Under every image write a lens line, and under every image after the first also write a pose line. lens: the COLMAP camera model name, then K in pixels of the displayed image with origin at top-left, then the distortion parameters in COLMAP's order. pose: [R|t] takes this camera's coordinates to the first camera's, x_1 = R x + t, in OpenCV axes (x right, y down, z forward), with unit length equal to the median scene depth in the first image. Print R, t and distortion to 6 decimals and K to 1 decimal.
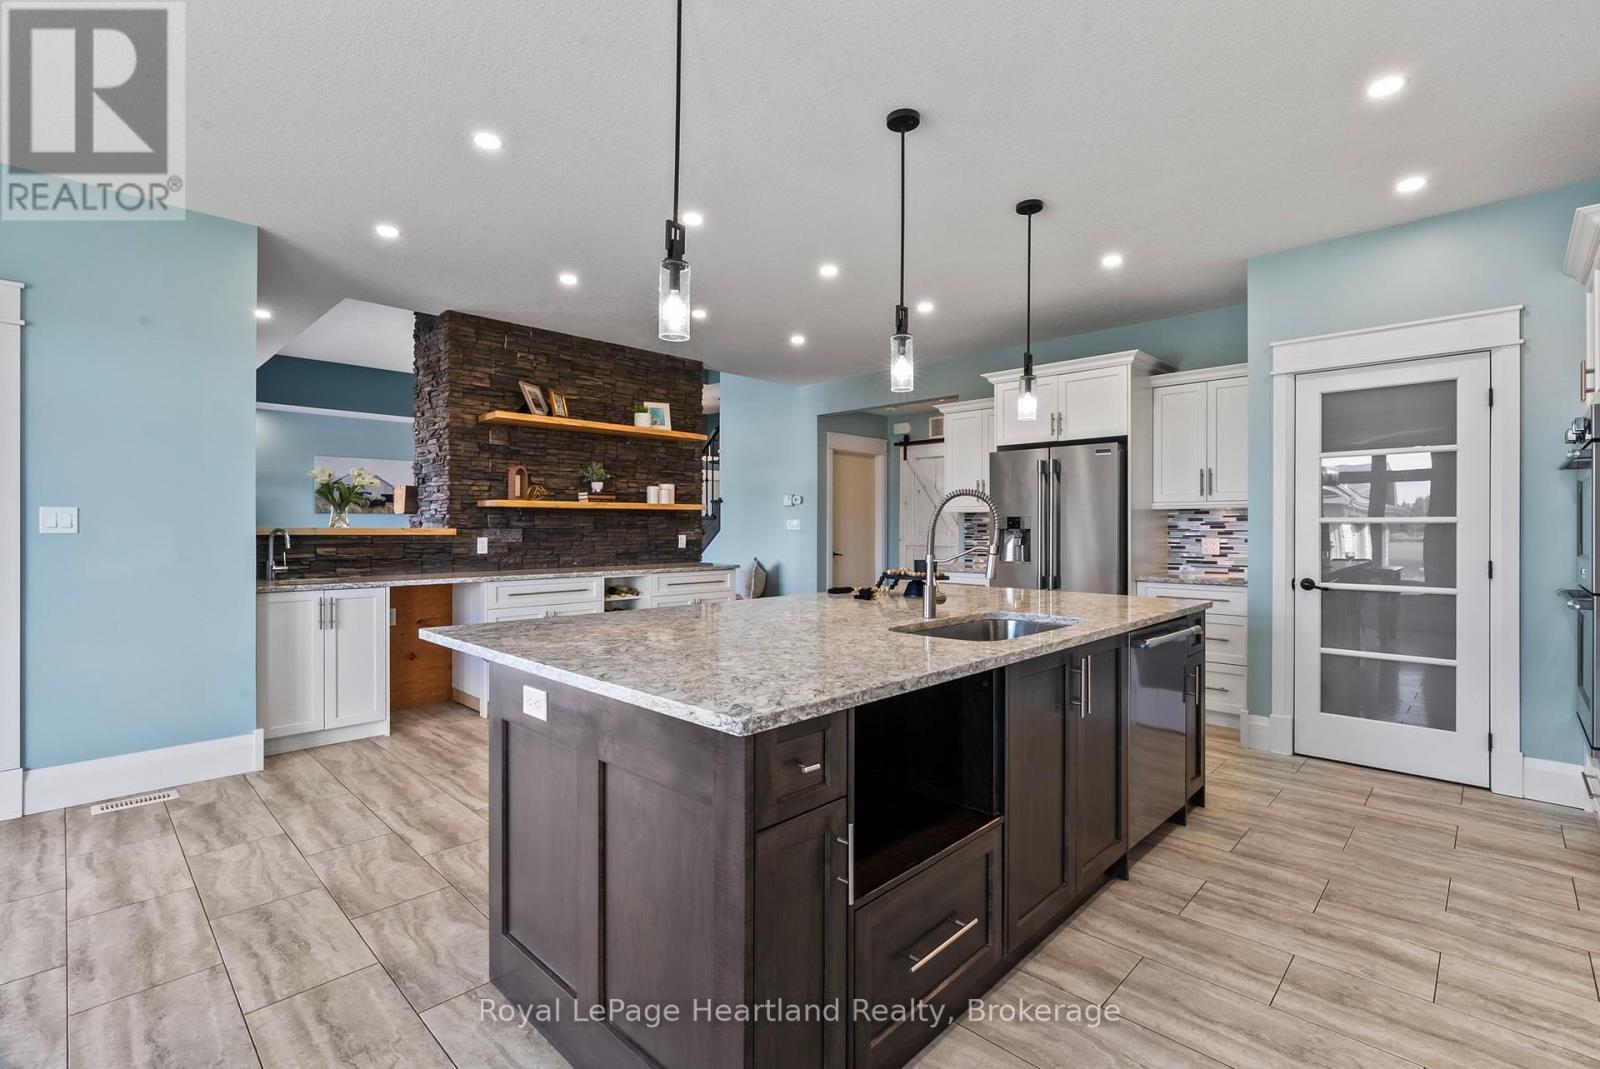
lens RADIAL K [[720.9, 0, 802.9], [0, 720.9, 527.7], [0, 0, 1]] dist [-0.011065, 0.003825]
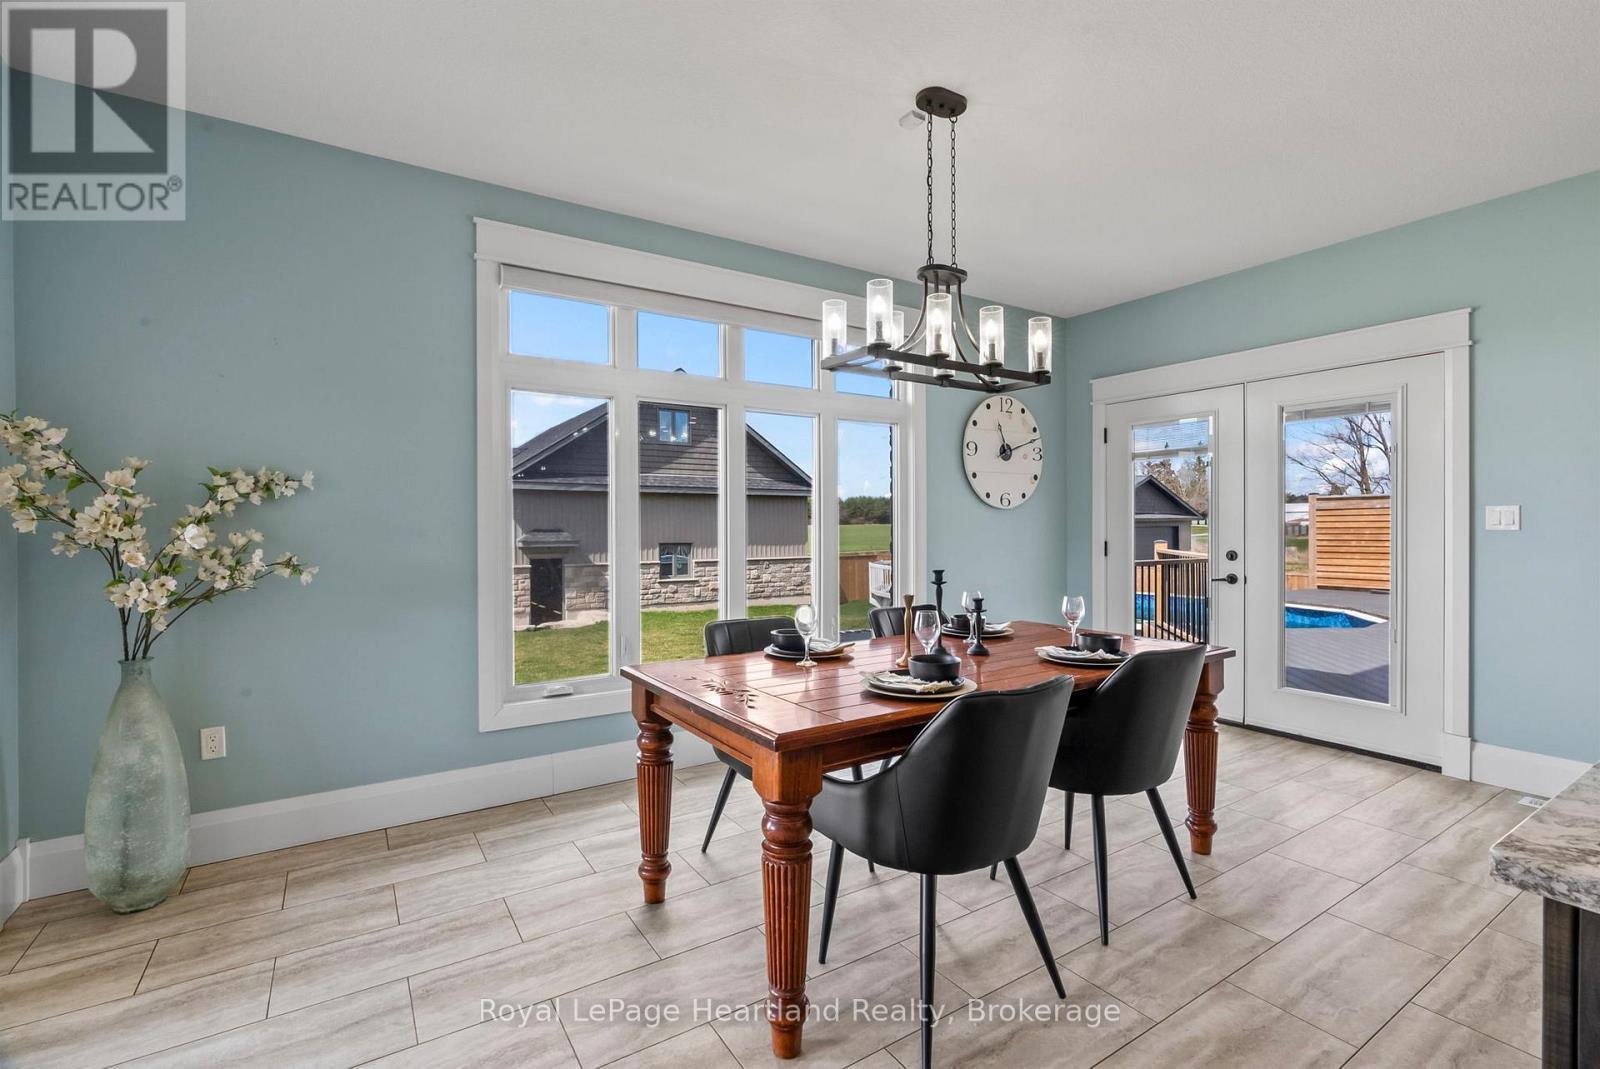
lens RADIAL K [[720.9, 0, 811.2], [0, 720.9, 531.4], [0, 0, 1]] dist [-0.011065, 0.003825]
pose [[-0.222612, 0.005220, -0.974893, 0.165538], [0.002732, 0.999985, 0.004730, 0.001264], [0.974903, -0.001610, -0.222623, 0.163871]]
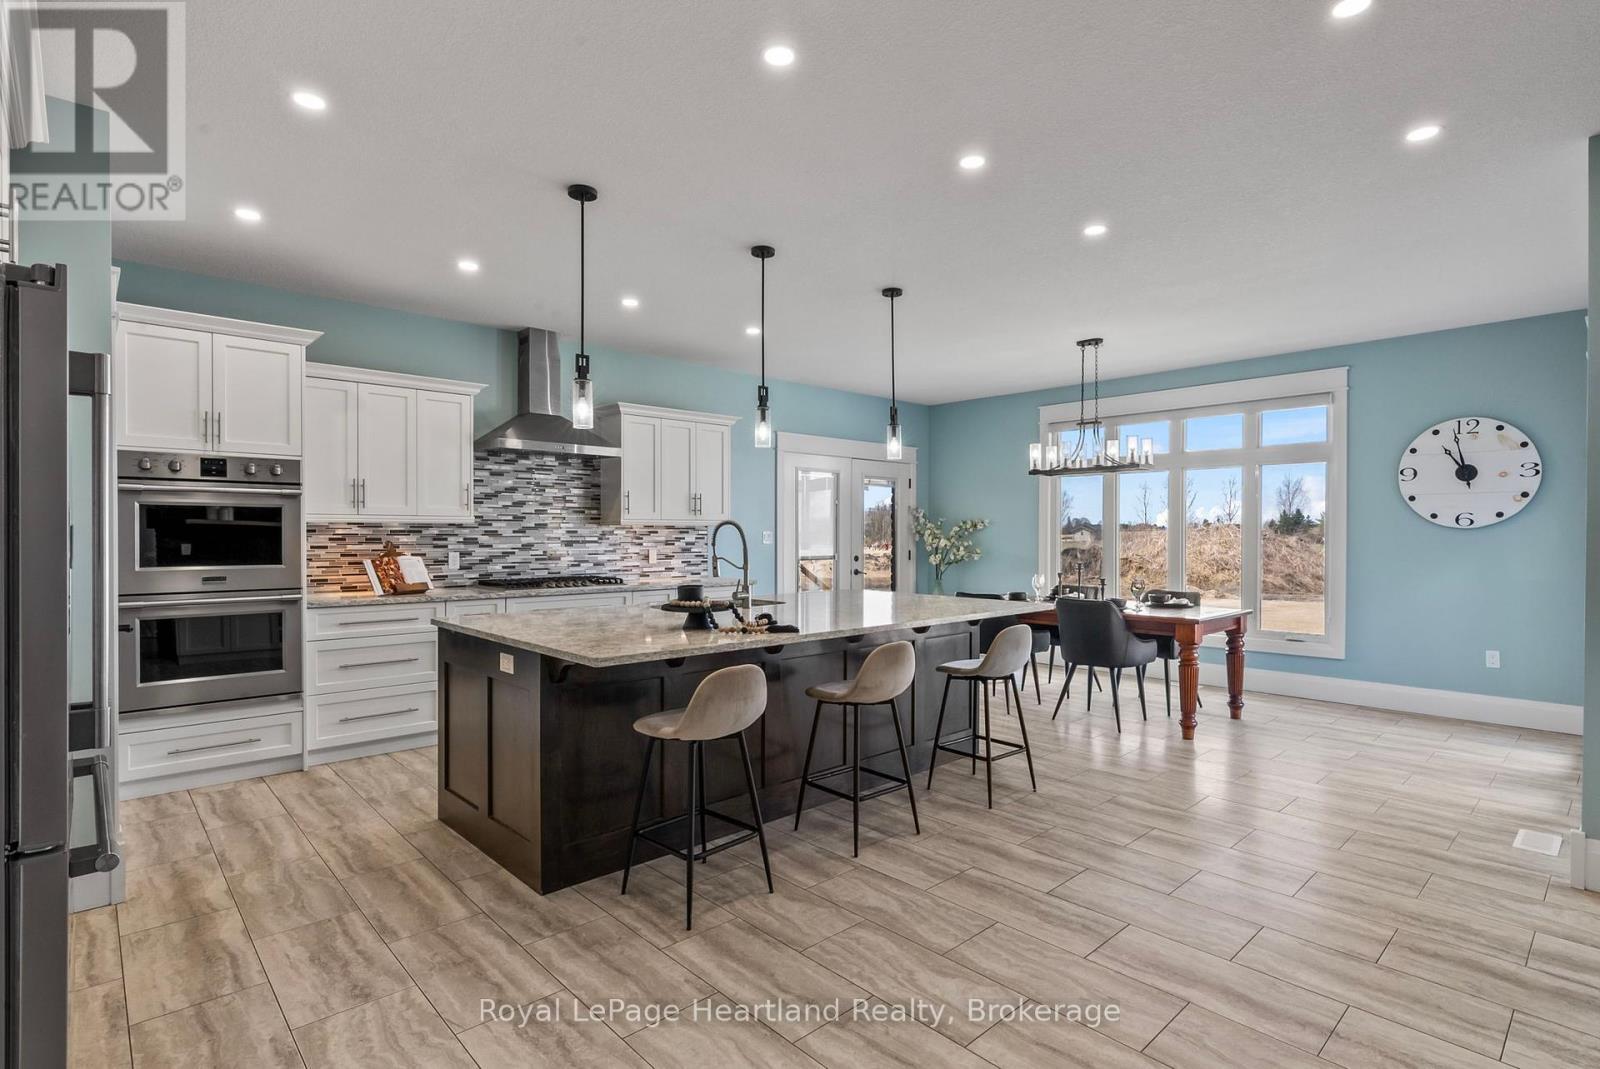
lens RADIAL K [[793.1, 0, 795.7], [0, 793.1, 536.8], [0, 0, 1]] dist [-0.002620, 0.002459]
pose [[-0.998261, -0.004897, 0.058747, -0.008466], [-0.004610, 0.999977, 0.005016, -0.015847], [-0.058770, 0.004736, -0.998260, 1.540840]]
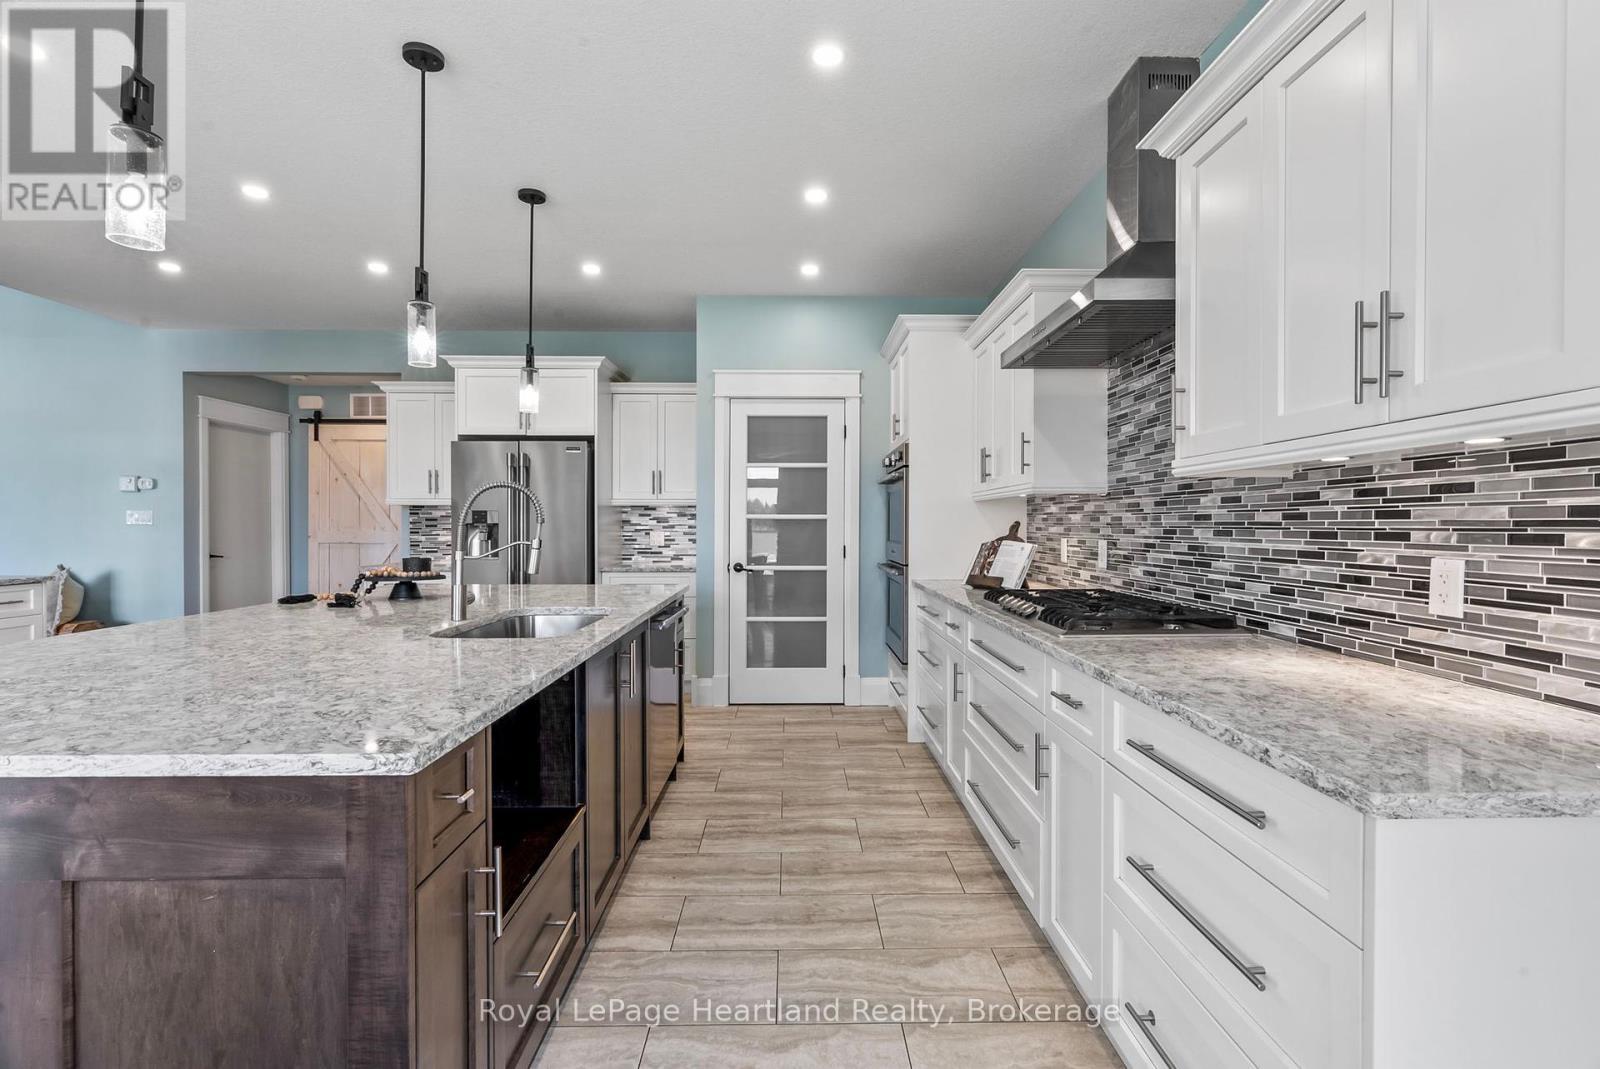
lens RADIAL K [[720.9, 0, 802.1], [0, 720.9, 532.4], [0, 0, 1]] dist [-0.011065, 0.003825]
pose [[0.705481, -0.008527, 0.708677, -0.096792], [-0.001040, 0.999914, 0.013067, 0.000834], [-0.708728, -0.009955, 0.705412, 0.030486]]
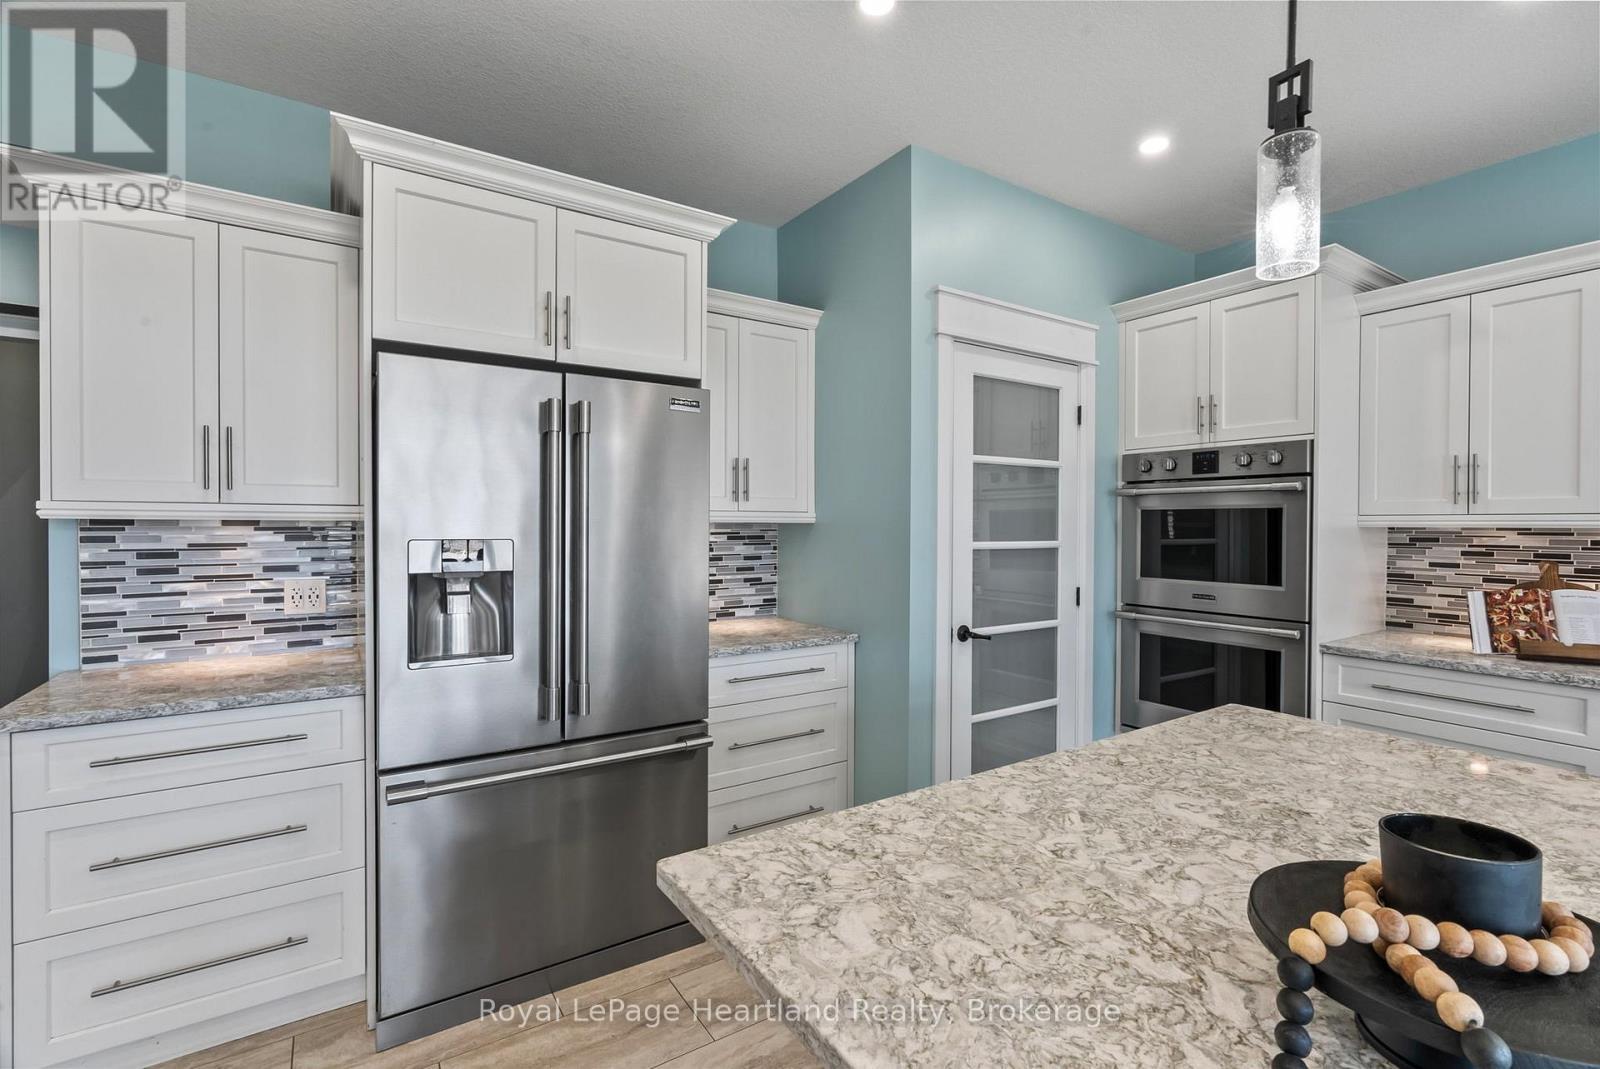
lens RADIAL K [[720.9, 0, 808.2], [0, 720.9, 537.3], [0, 0, 1]] dist [-0.011065, 0.003825]
pose [[0.214117, -0.018247, 0.976638, -0.038166], [-0.003676, 0.999803, 0.019486, -0.028832], [-0.976801, -0.007763, 0.214008, 0.886405]]
